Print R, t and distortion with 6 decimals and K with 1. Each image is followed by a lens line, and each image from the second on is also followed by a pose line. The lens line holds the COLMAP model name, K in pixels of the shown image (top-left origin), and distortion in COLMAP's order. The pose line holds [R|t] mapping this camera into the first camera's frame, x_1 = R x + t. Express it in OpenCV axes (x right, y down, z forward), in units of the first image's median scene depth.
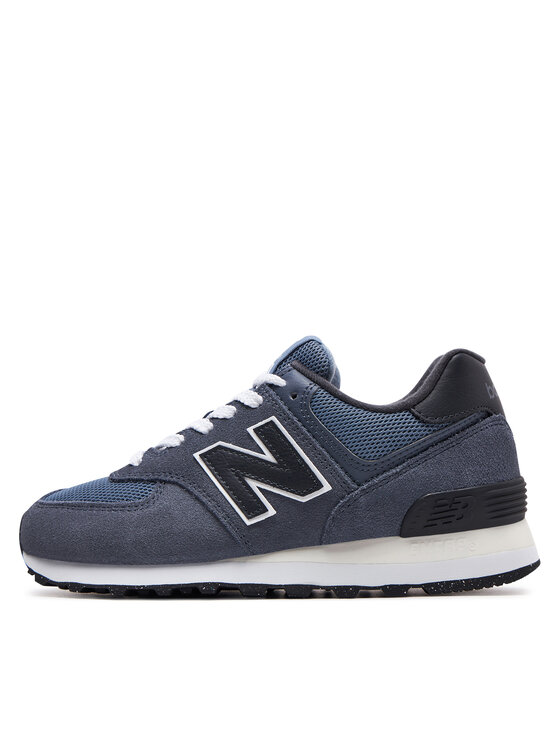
lens RADIAL K [[1214.7, 0, 280.0], [0, 1214.7, 373.0], [0, 0, 1]] dist [-0.020757, -0.040391]
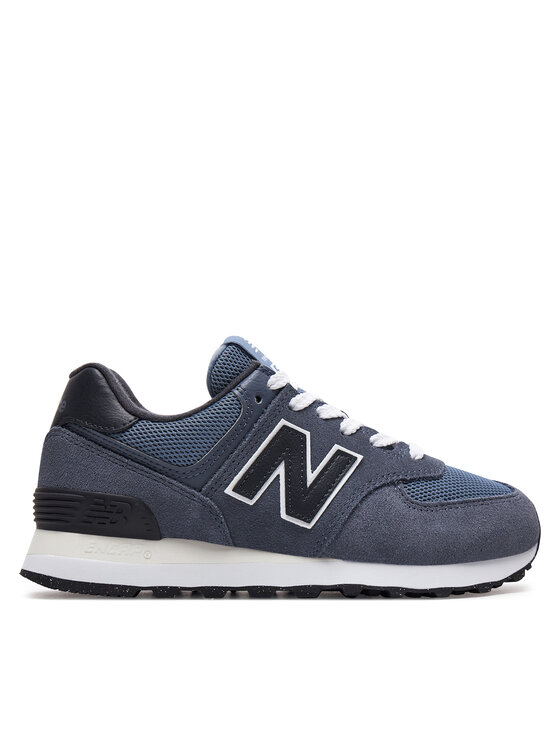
lens RADIAL K [[1214.7, 0, 280.0], [0, 1214.7, 373.0], [0, 0, 1]] dist [-0.020757, -0.040391]
pose [[-0.817291, 0.104266, 0.566713, -0.570646], [-0.105788, 0.939627, -0.325439, 0.322898], [-0.566431, -0.325930, -0.756918, 1.747652]]
